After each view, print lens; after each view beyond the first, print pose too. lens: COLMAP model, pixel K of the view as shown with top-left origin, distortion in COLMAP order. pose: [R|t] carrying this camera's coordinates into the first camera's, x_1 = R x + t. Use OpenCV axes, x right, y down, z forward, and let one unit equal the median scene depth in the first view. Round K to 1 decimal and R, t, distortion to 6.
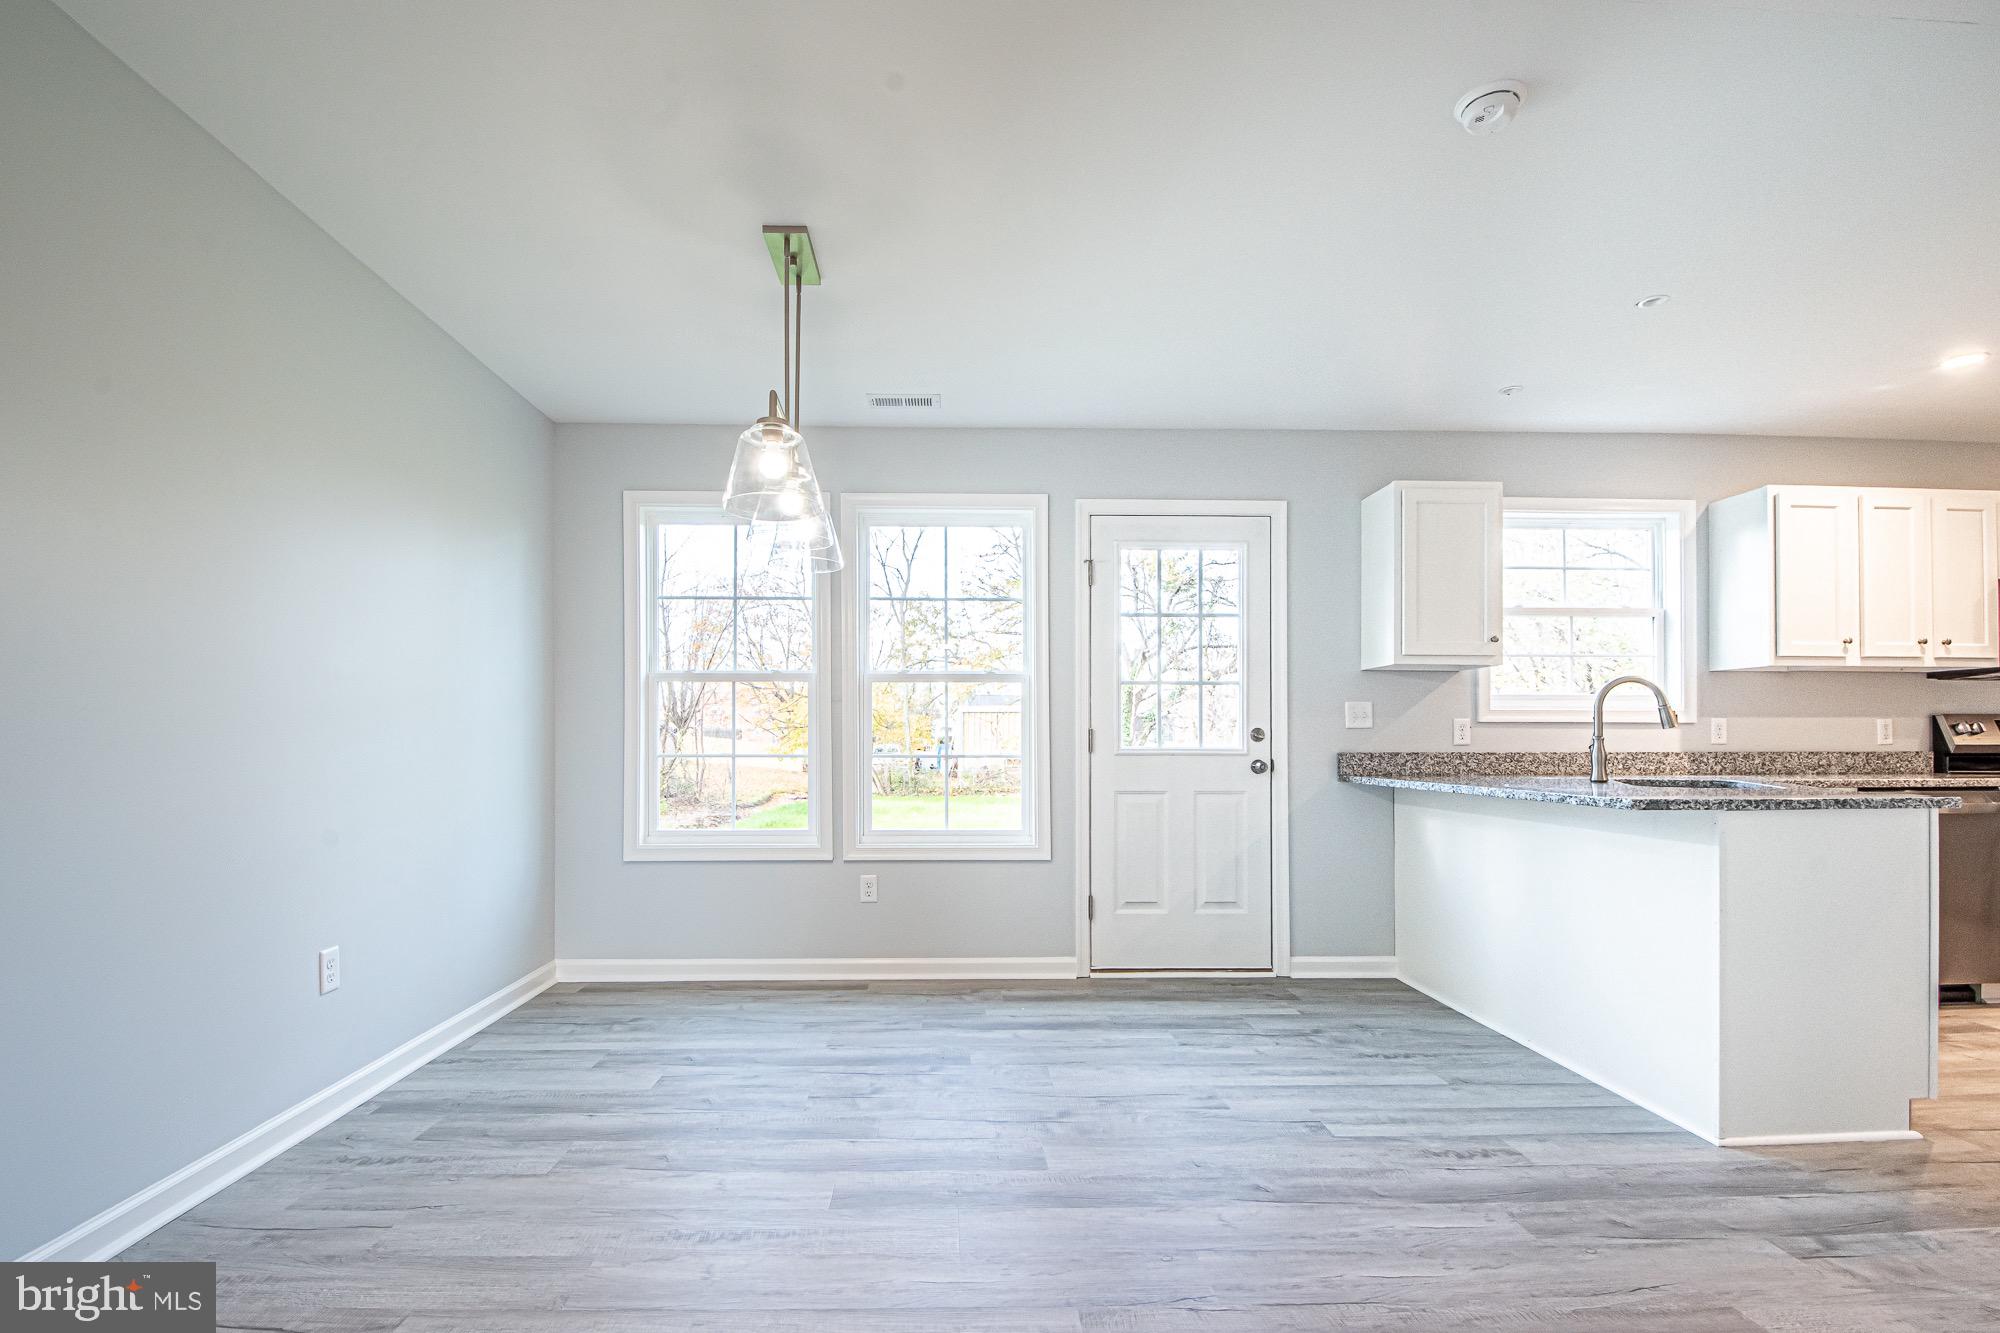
lens RADIAL K [[900.6, 0, 920.0], [0, 900.6, 742.1], [0, 0, 1]] dist [-0.030852, -0.001212]
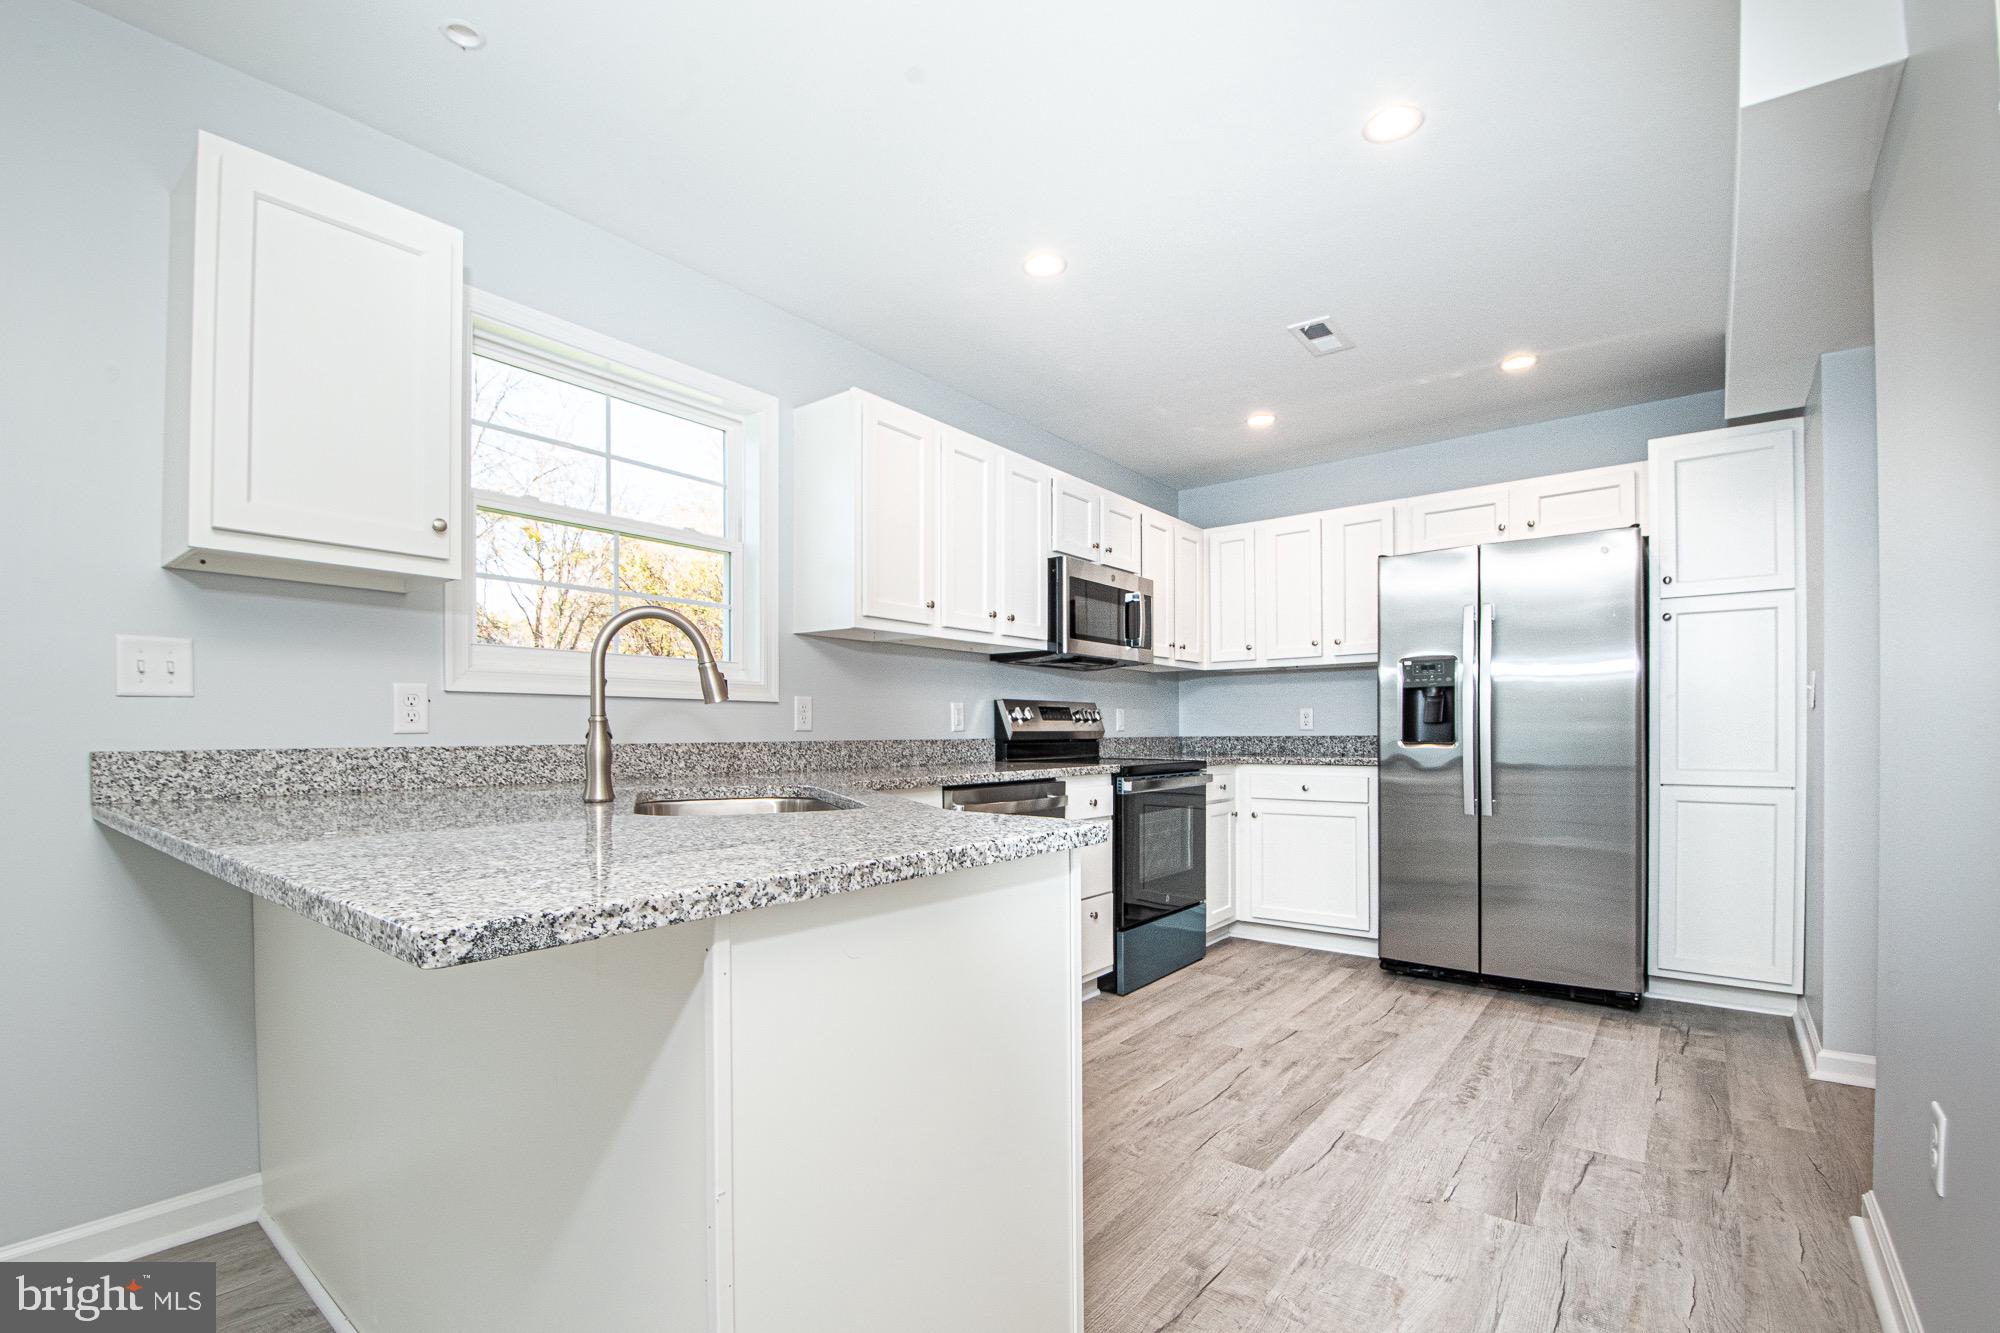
lens RADIAL K [[905.6, 0, 991.4], [0, 905.6, 736.4], [0, 0, 1]] dist [0.008734, -0.023255]
pose [[0.614805, -0.005843, 0.788658, 0.398980], [0.001326, 0.999979, 0.006374, 0.002113], [-0.788678, -0.002873, 0.614799, 0.396529]]
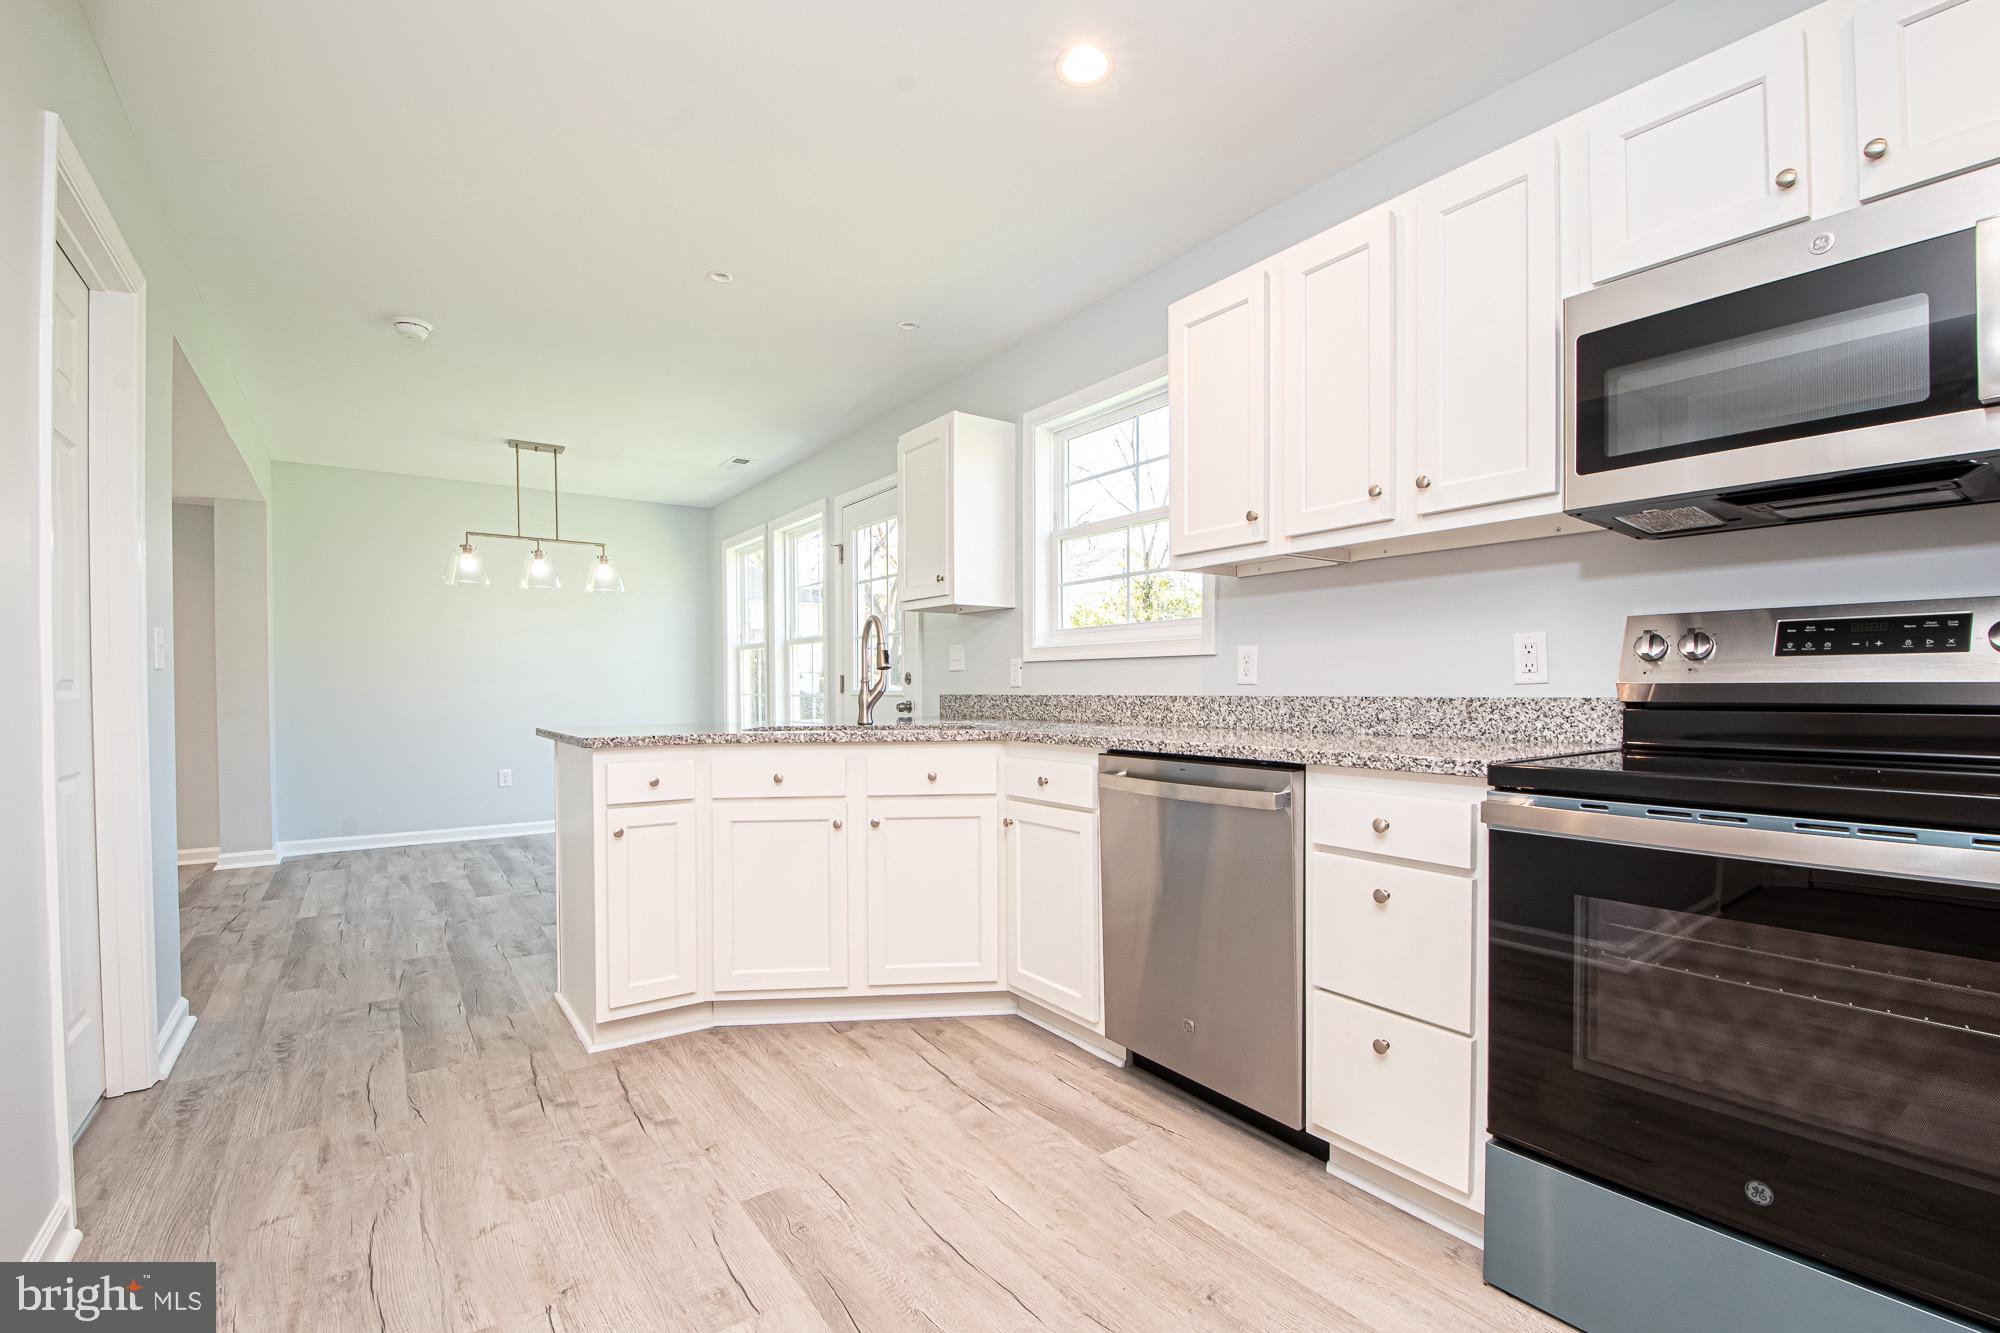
lens RADIAL K [[887.4, 0, 988.9], [0, 887.4, 702.9], [0, 0, 1]] dist [0.012036, -0.021664]
pose [[0.572686, 0.012075, -0.819686, 1.369450], [0.005537, 0.999812, 0.018597, 0.002599], [0.819756, -0.015189, 0.572511, 0.448216]]
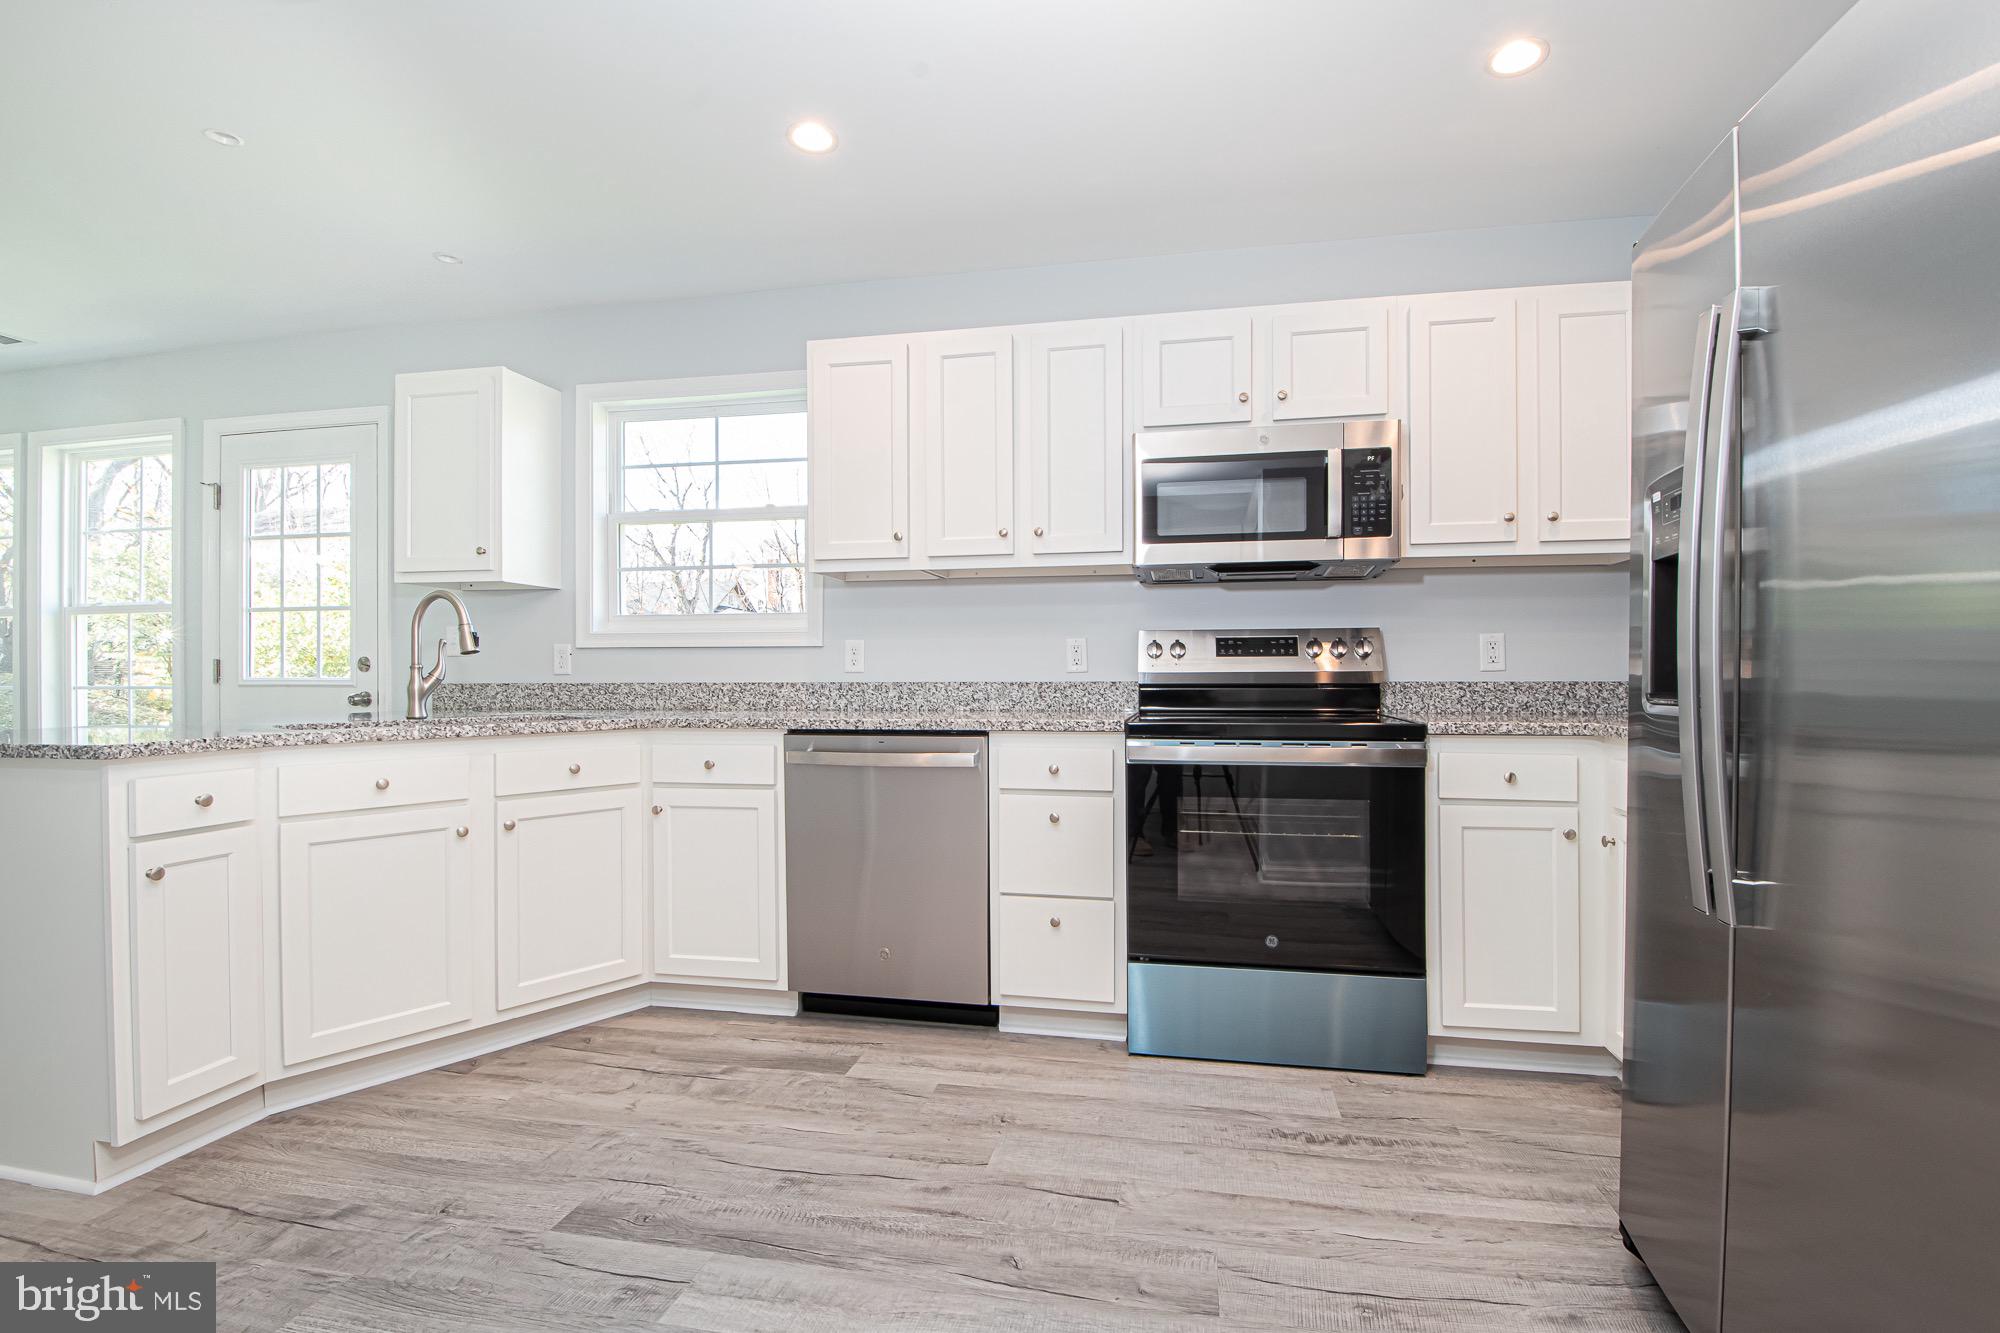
lens RADIAL K [[902.6, 0, 1022.5], [0, 902.6, 674.1], [0, 0, 1]] dist [0.015222, -0.021664]
pose [[0.981777, -0.003164, -0.190009, 1.227469], [0.003479, 0.999993, 0.001323, 0.003104], [0.190003, -0.001960, 0.981782, 0.223431]]
